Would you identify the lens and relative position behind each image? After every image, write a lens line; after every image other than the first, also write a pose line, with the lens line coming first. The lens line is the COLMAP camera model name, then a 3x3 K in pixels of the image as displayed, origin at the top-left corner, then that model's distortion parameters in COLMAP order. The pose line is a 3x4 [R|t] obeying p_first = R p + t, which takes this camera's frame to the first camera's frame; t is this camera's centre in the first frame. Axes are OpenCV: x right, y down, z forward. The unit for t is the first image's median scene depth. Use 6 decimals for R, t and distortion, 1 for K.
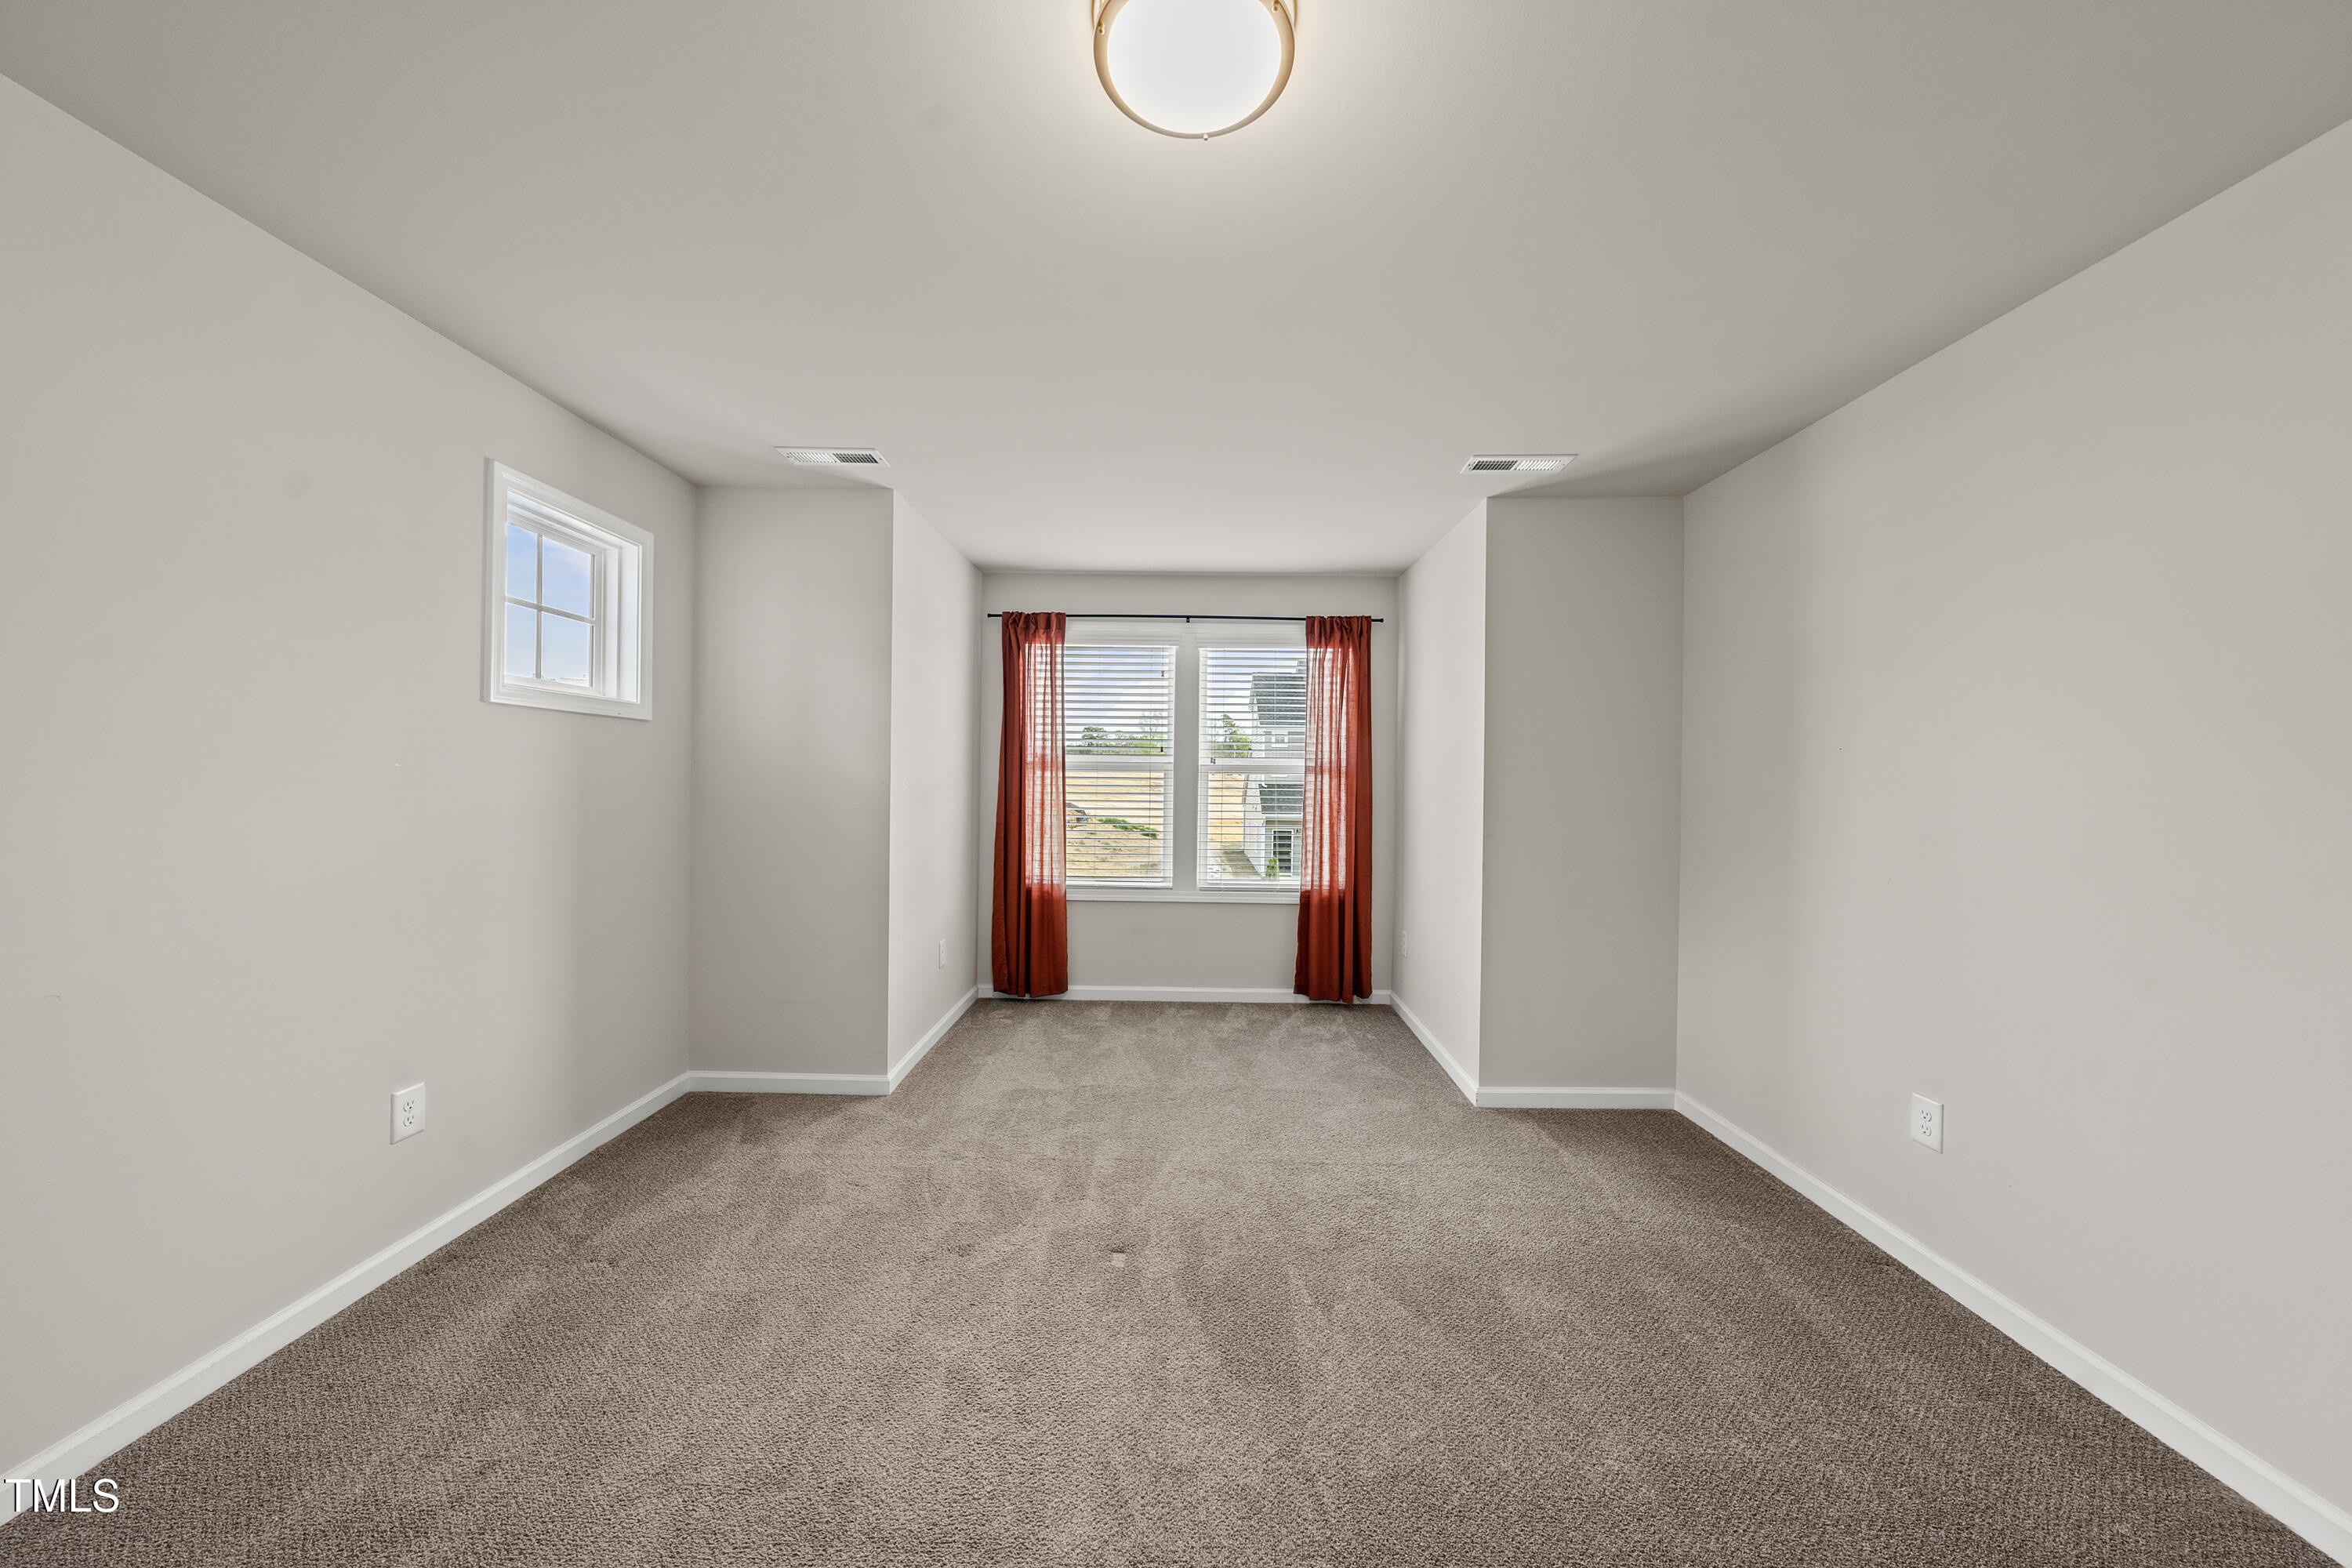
lens RADIAL K [[792.9, 0, 1183.4], [0, 792.9, 781.4], [0, 0, 1]] dist [0.000857, -0.000403]
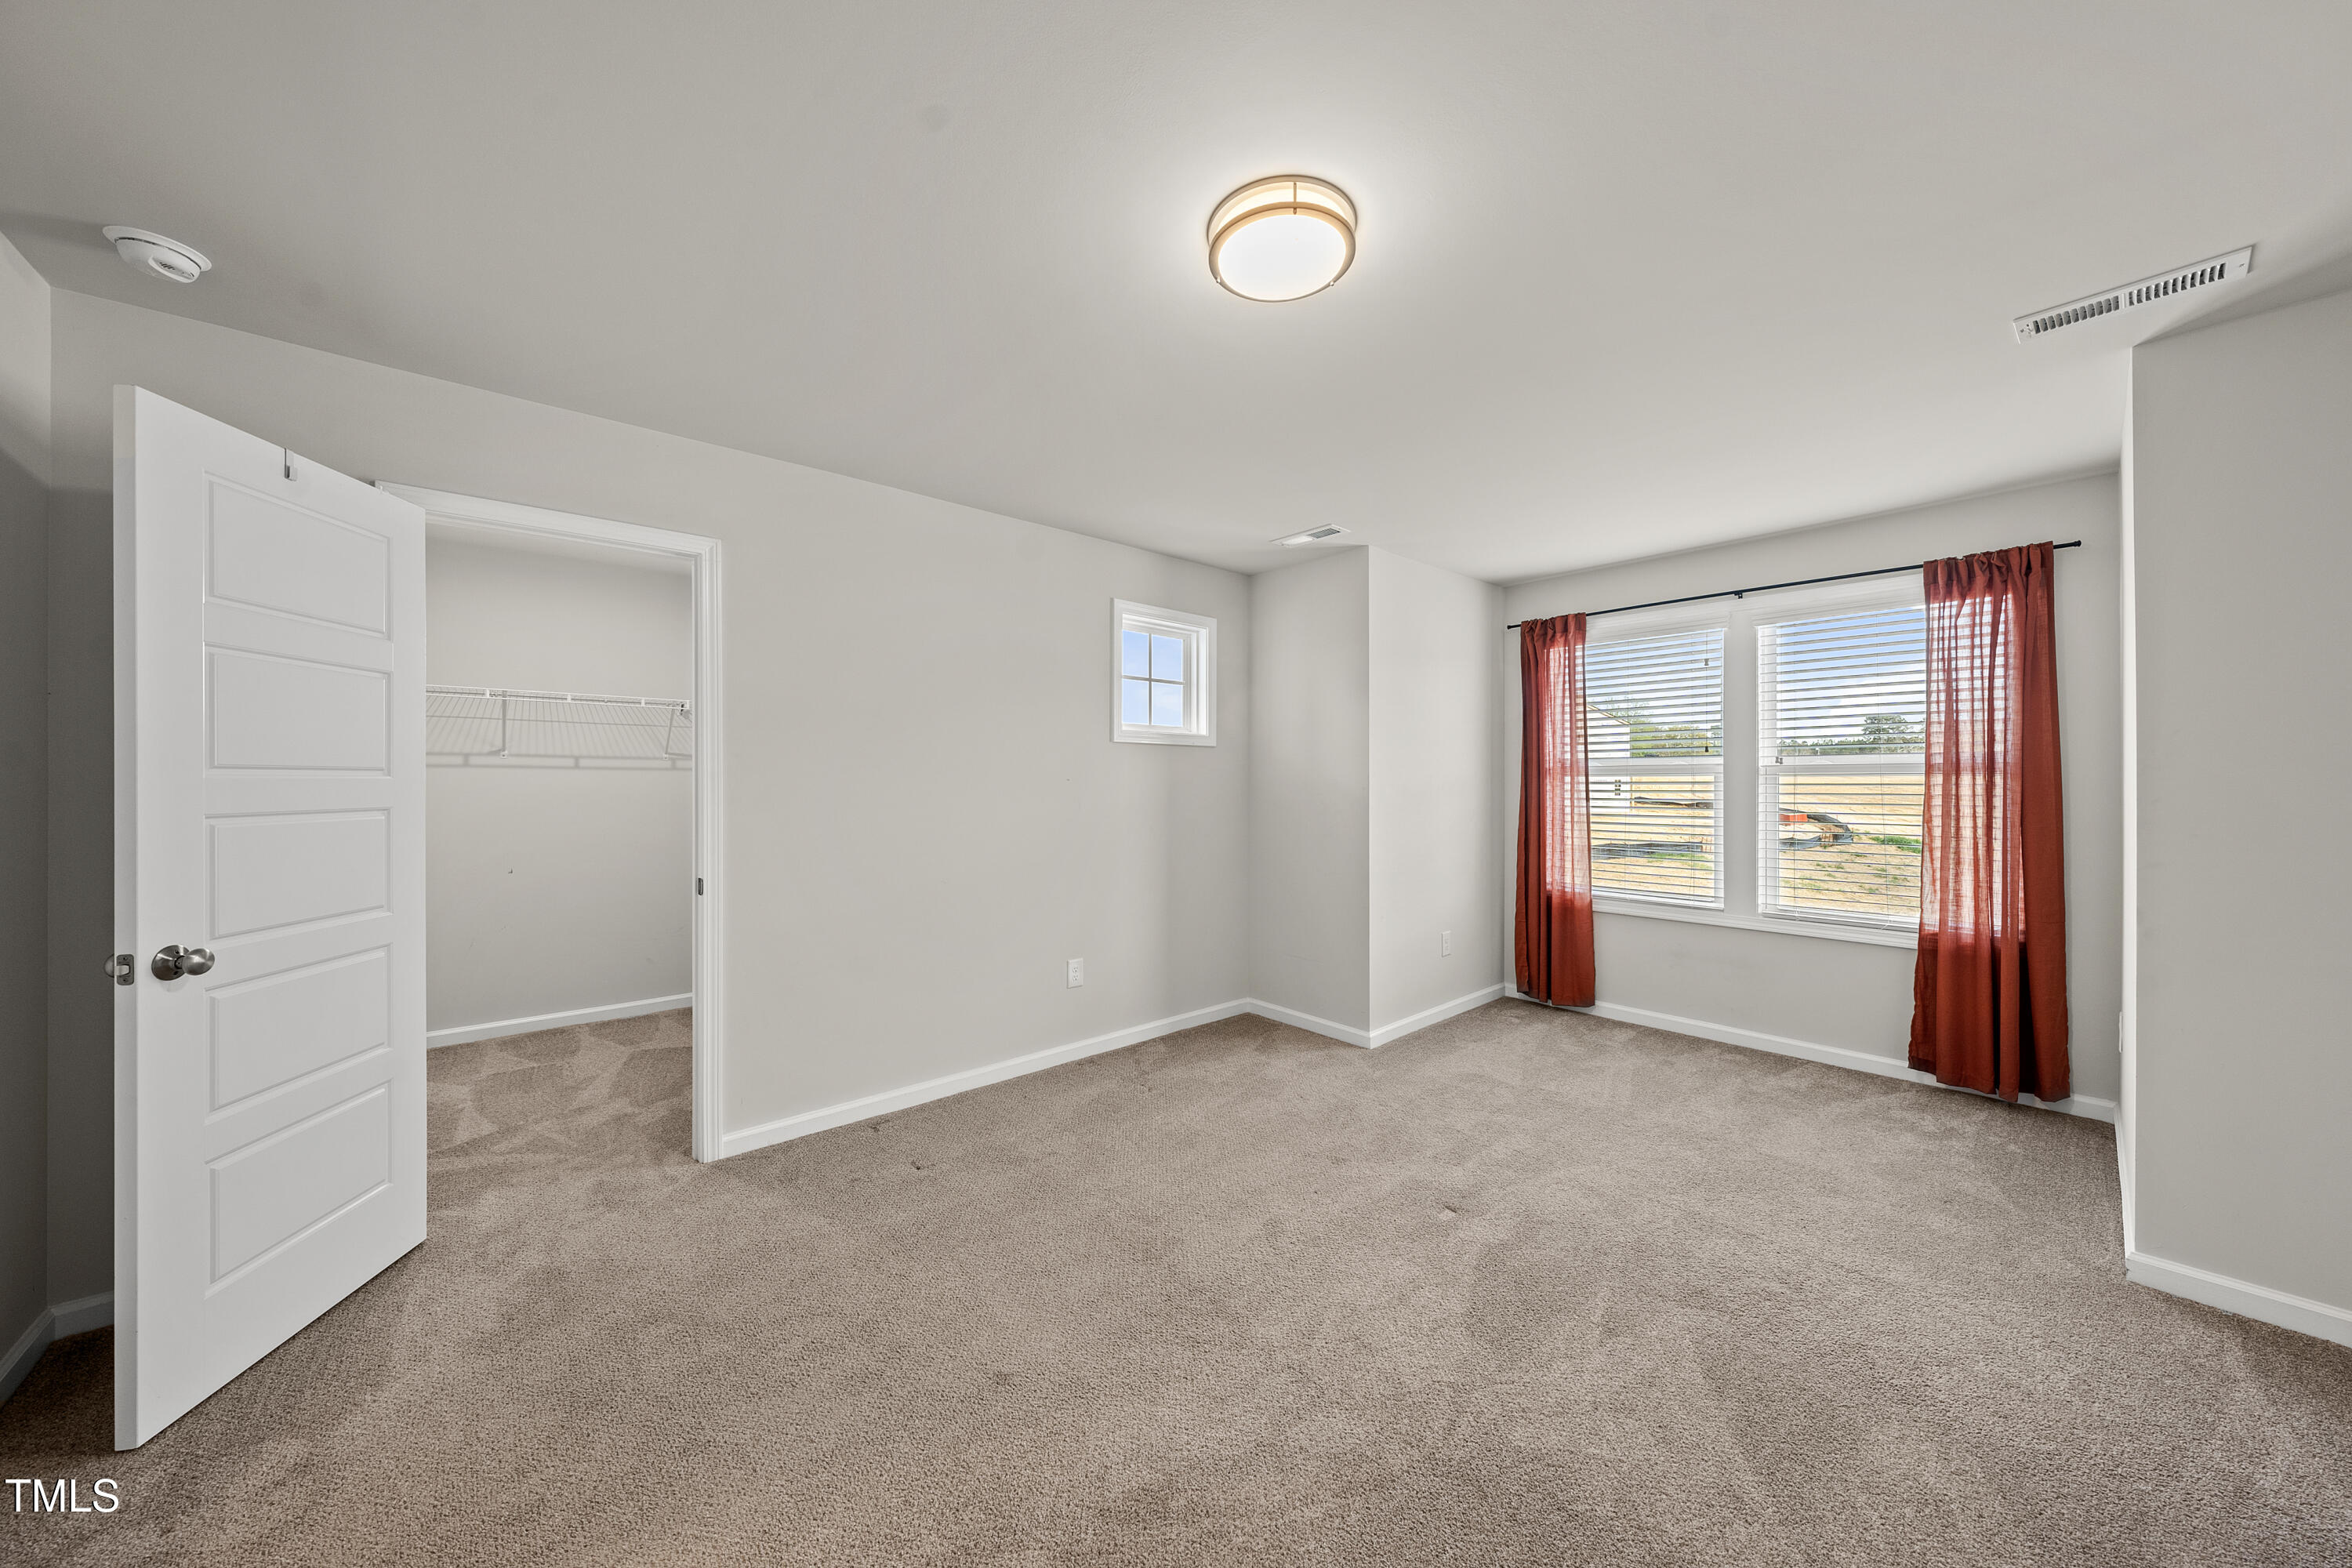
lens RADIAL K [[792.9, 0, 1183.4], [0, 792.9, 781.4], [0, 0, 1]] dist [0.000857, -0.000403]
pose [[0.671583, -0.012842, -0.740818, 0.249618], [0.004812, 0.999904, -0.012972, 0.003676], [0.740914, 0.005147, 0.671580, -0.012124]]
